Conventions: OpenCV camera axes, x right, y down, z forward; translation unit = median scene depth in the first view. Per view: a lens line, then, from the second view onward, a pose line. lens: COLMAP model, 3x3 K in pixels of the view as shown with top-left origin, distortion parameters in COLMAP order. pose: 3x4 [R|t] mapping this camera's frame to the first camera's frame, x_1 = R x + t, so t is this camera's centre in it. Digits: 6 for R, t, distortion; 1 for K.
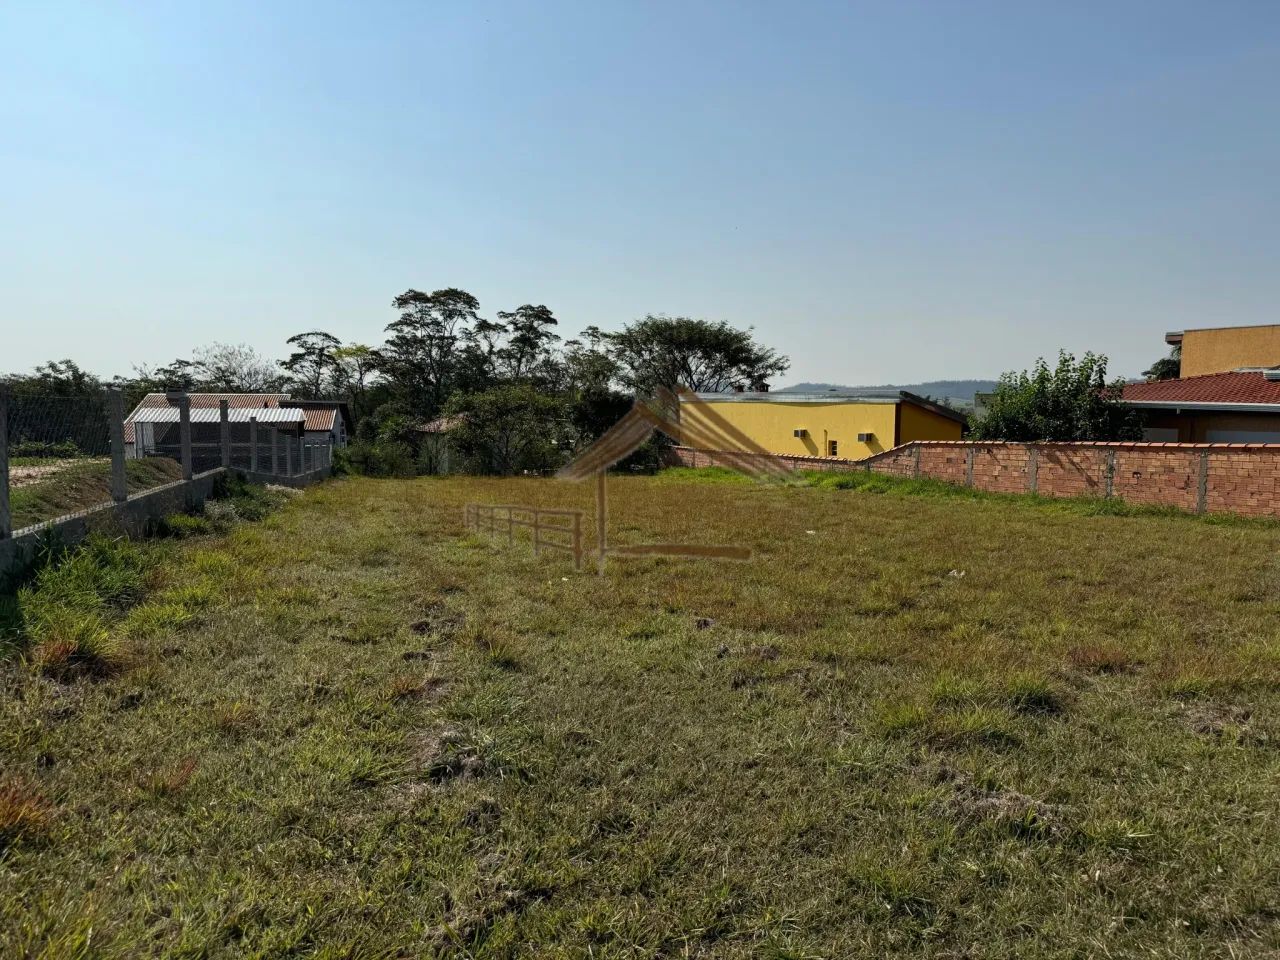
lens RADIAL K [[910.2, 0, 628.5], [0, 910.2, 500.5], [0, 0, 1]] dist [0.155019, -0.278019]
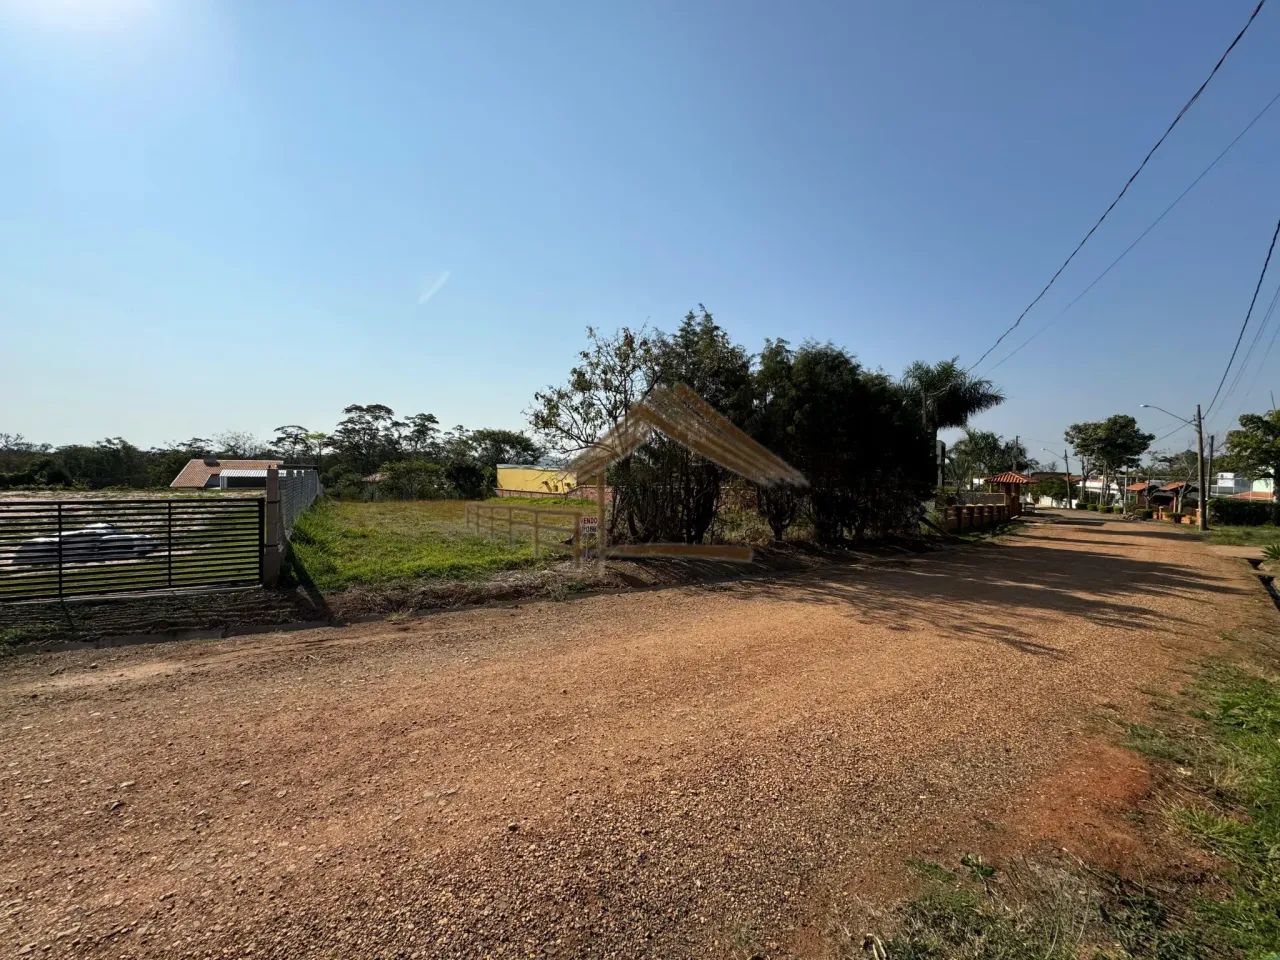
lens RADIAL K [[541.6, 0, 658.7], [0, 541.6, 485.6], [0, 0, 1]] dist [0.000281, 0.000093]
pose [[0.953279, 0.002064, 0.302086, 0.028253], [0.018482, 0.997705, -0.065139, 0.022957], [-0.301527, 0.067679, 0.951053, -0.312353]]
